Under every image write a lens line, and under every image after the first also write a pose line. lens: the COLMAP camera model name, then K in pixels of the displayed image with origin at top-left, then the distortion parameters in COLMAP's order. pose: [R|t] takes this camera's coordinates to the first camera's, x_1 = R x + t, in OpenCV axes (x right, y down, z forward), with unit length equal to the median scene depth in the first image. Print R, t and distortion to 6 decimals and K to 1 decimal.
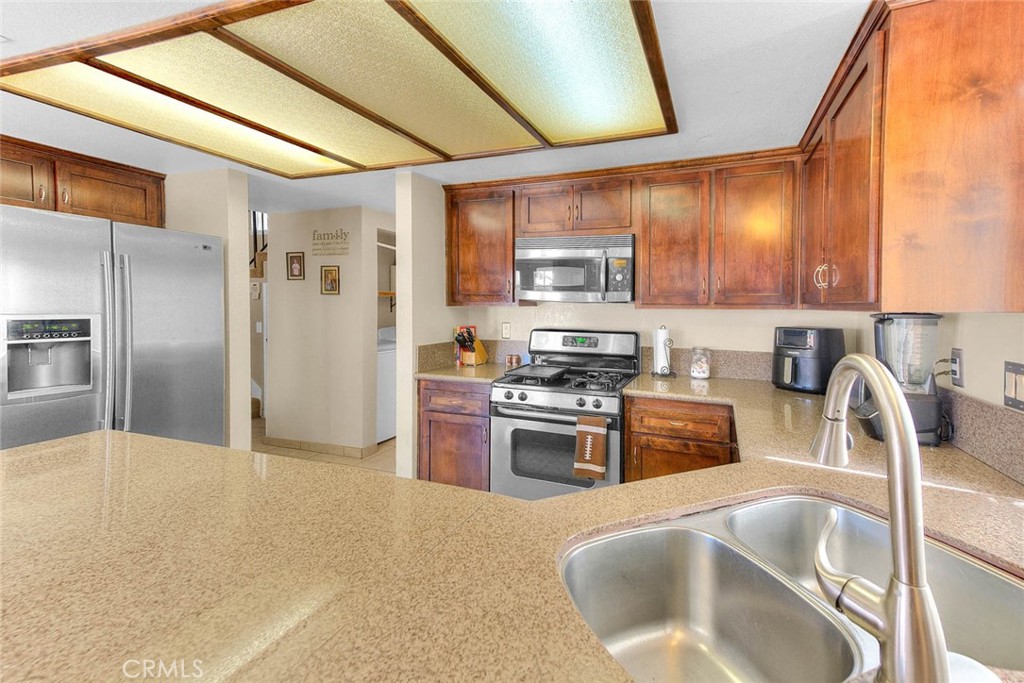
lens RADIAL K [[430.8, 0, 530.1], [0, 430.8, 300.3], [0, 0, 1]] dist [0.024470, 0.000092]
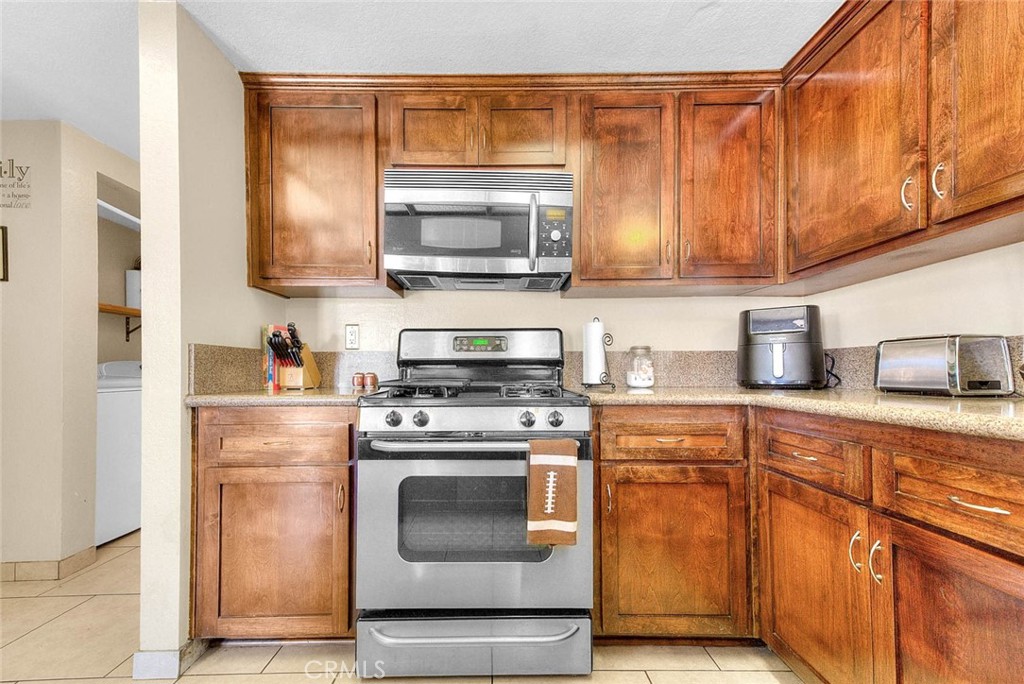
lens RADIAL K [[423.4, 0, 481.9], [0, 423.4, 364.6], [0, 0, 1]] dist [0.015013, 0.000077]
pose [[0.928340, -0.001485, 0.371730, -0.133492], [0.005054, 0.999950, -0.008628, 0.142408], [-0.371698, 0.009889, 0.928301, 0.413779]]
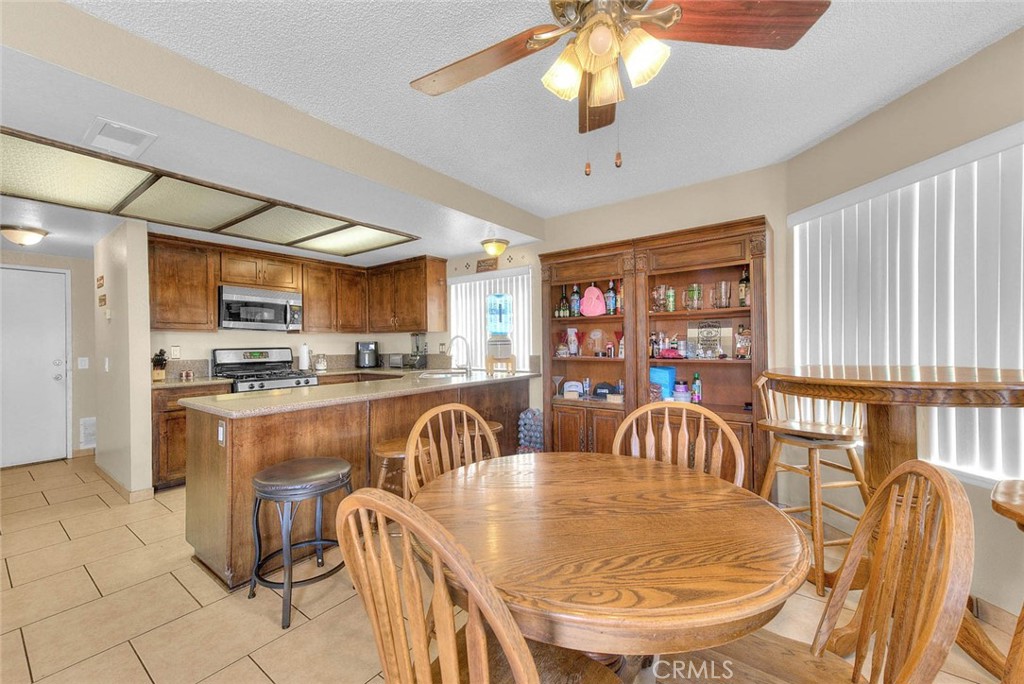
lens RADIAL K [[420.4, 0, 508.8], [0, 420.4, 339.6], [0, 0, 1]] dist [0.019545, 0.000024]
pose [[0.265545, -0.000817, 0.964098, -1.204924], [0.012177, 0.999923, -0.002506, 0.056504], [-0.964022, 0.012405, 0.265534, -0.319934]]
